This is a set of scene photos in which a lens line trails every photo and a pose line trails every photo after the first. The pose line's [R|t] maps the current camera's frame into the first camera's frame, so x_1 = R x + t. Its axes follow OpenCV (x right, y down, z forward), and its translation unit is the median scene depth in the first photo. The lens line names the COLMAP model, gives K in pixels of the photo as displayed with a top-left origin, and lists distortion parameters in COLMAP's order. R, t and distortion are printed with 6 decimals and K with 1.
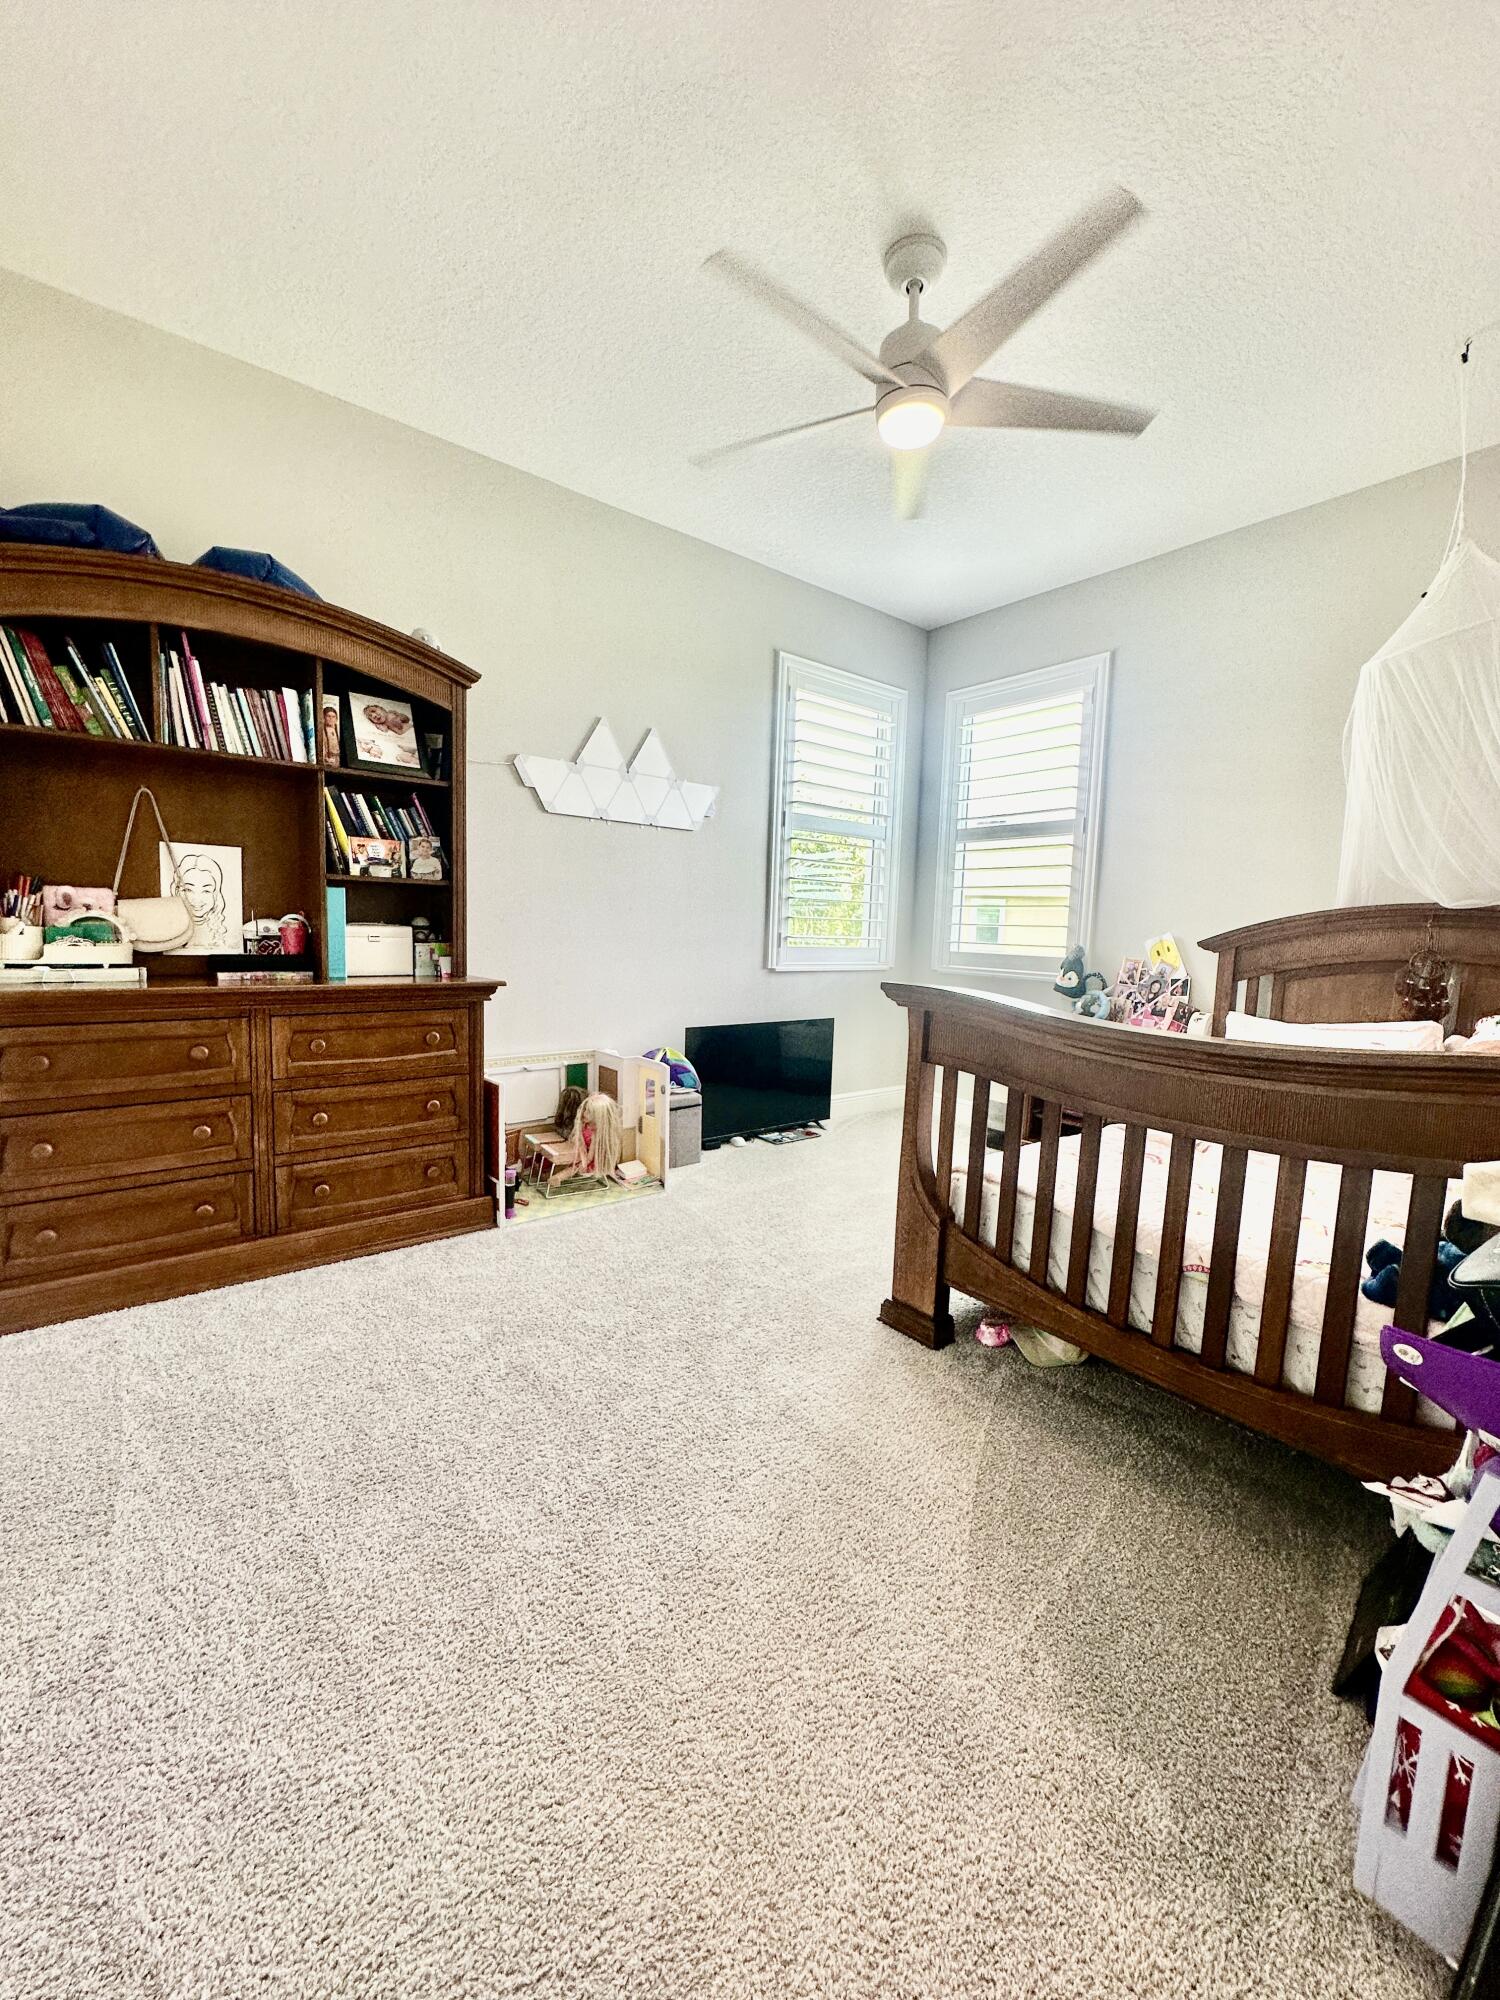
lens RADIAL K [[813.9, 0, 742.2], [0, 813.9, 1008.7], [0, 0, 1]] dist [-0.002776, -0.000193]
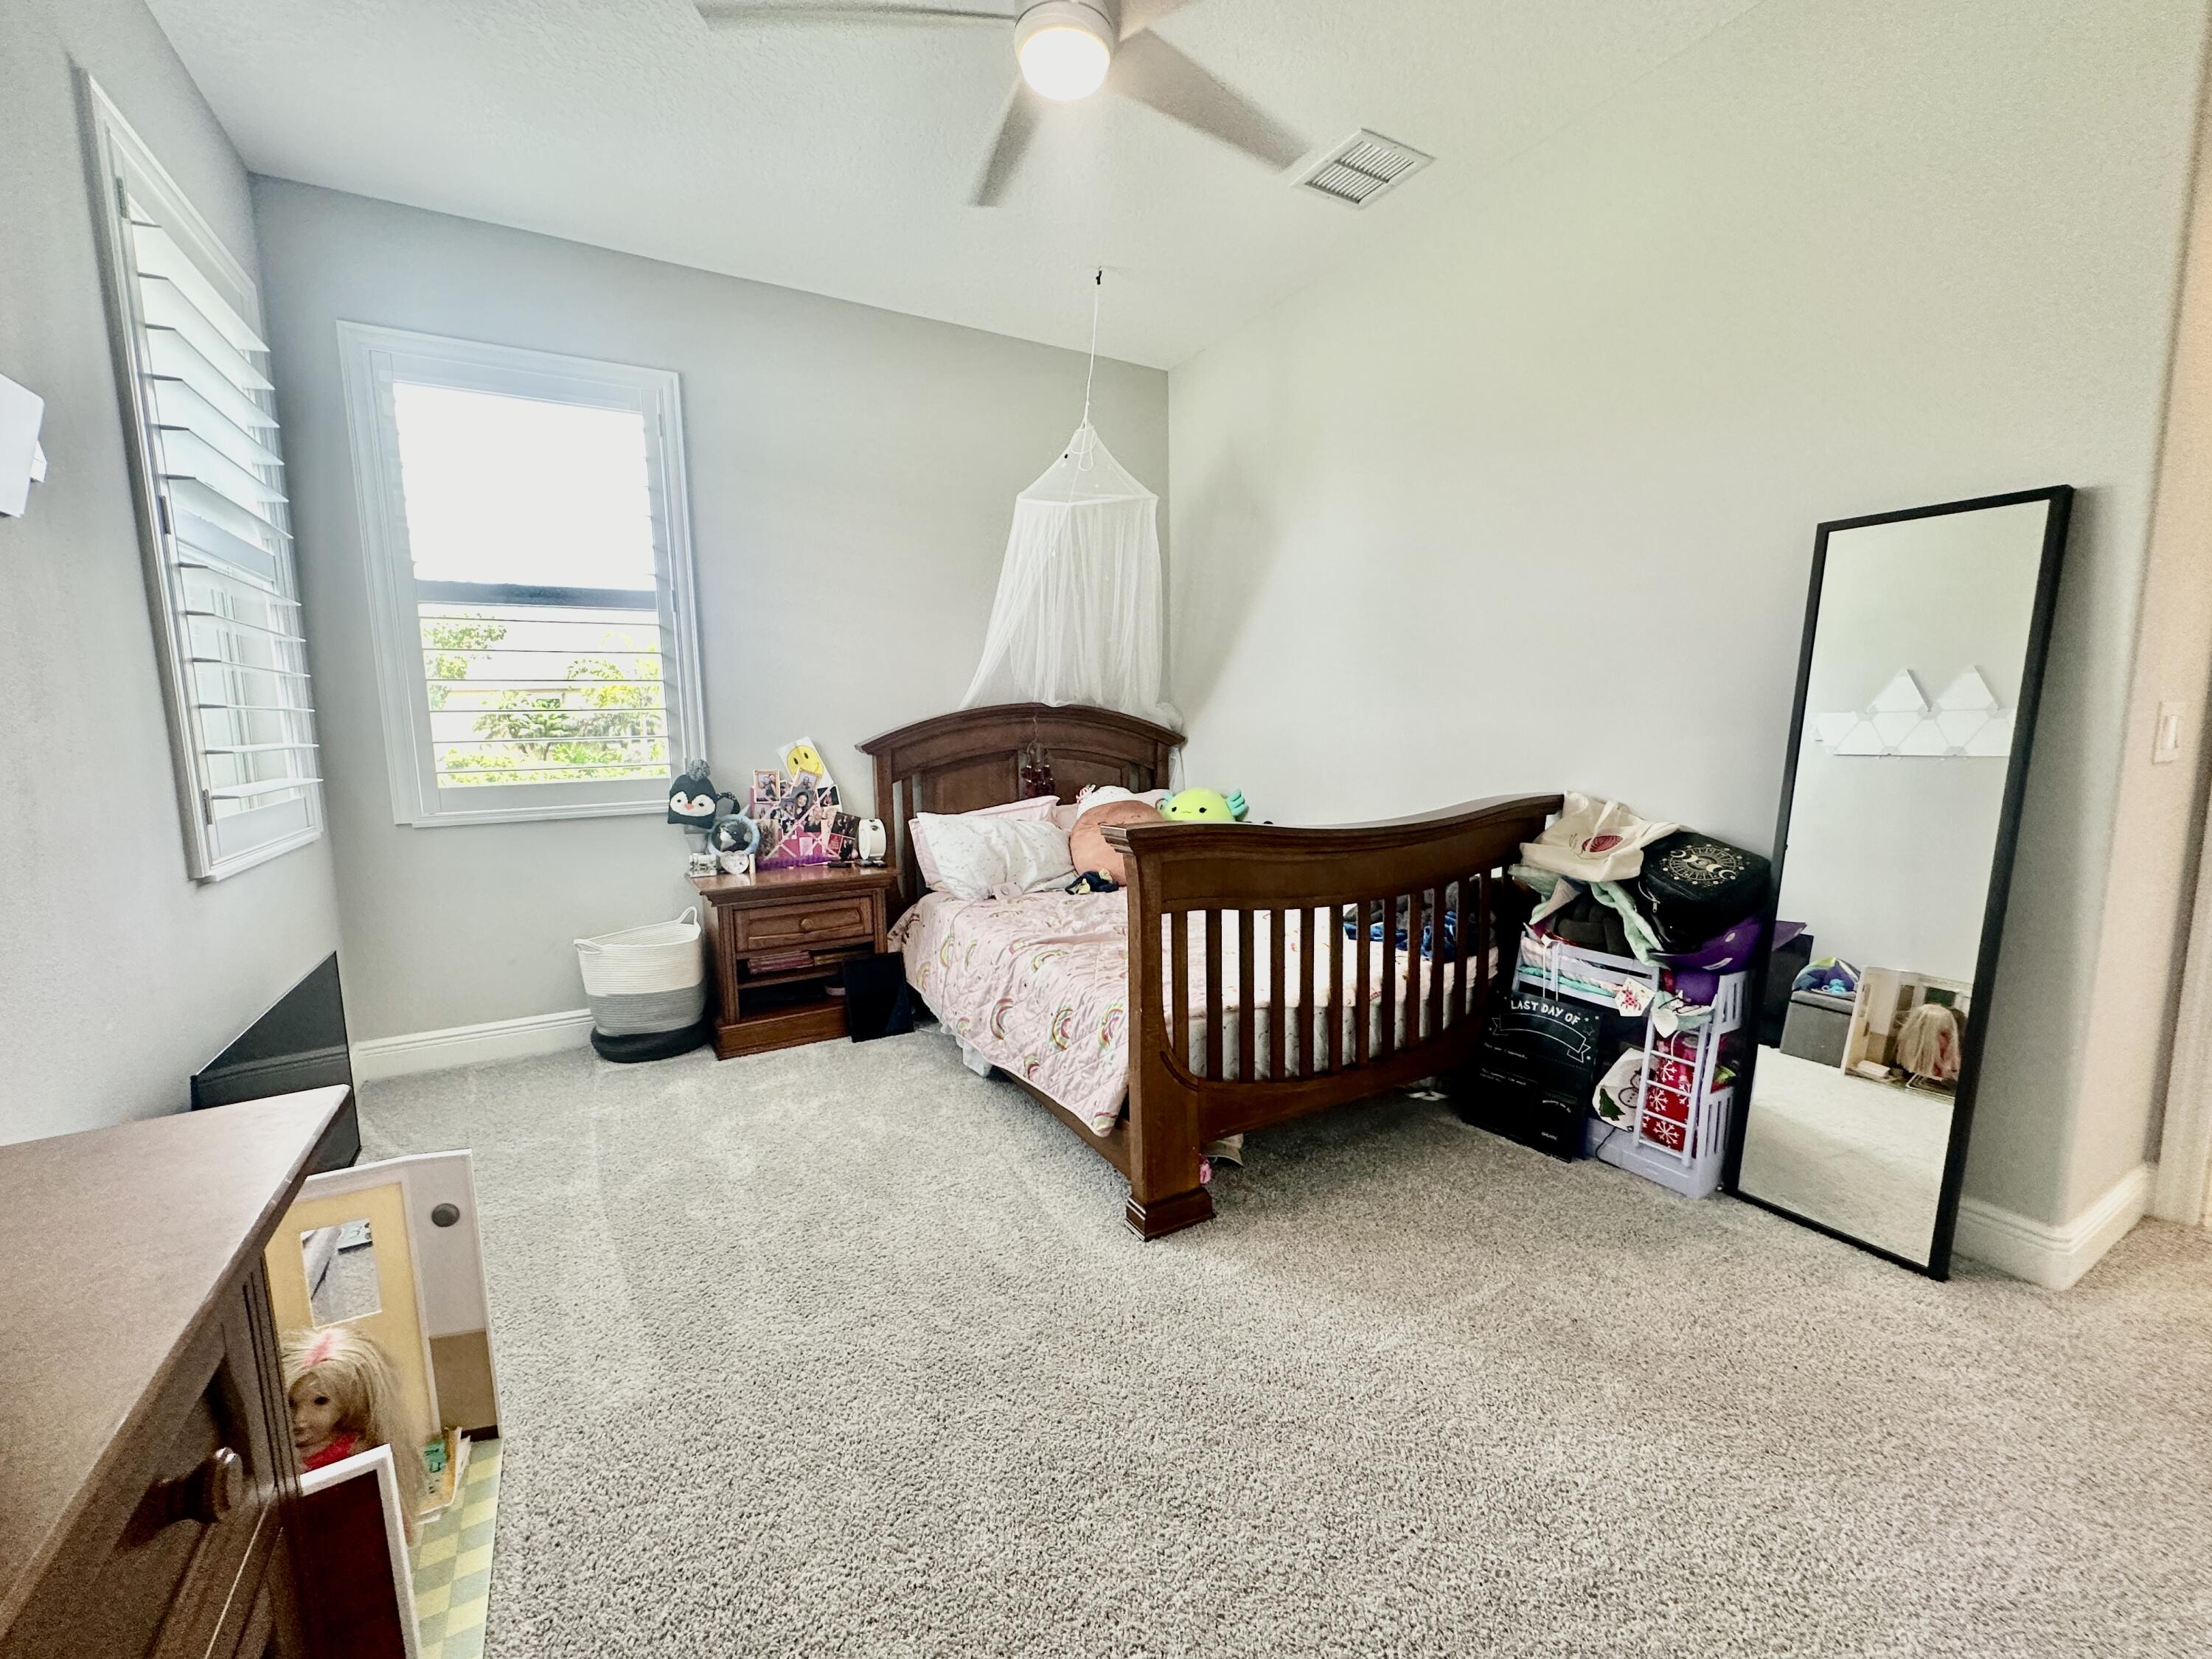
lens RADIAL K [[900.2, 0, 1102.7], [0, 900.2, 829.1], [0, 0, 1]] dist [-0.002776, -0.000193]
pose [[0.123825, -0.153338, 0.980385, -0.406419], [0.124235, 0.982610, 0.137995, -0.089931], [-0.984496, 0.104711, 0.140722, 0.555752]]
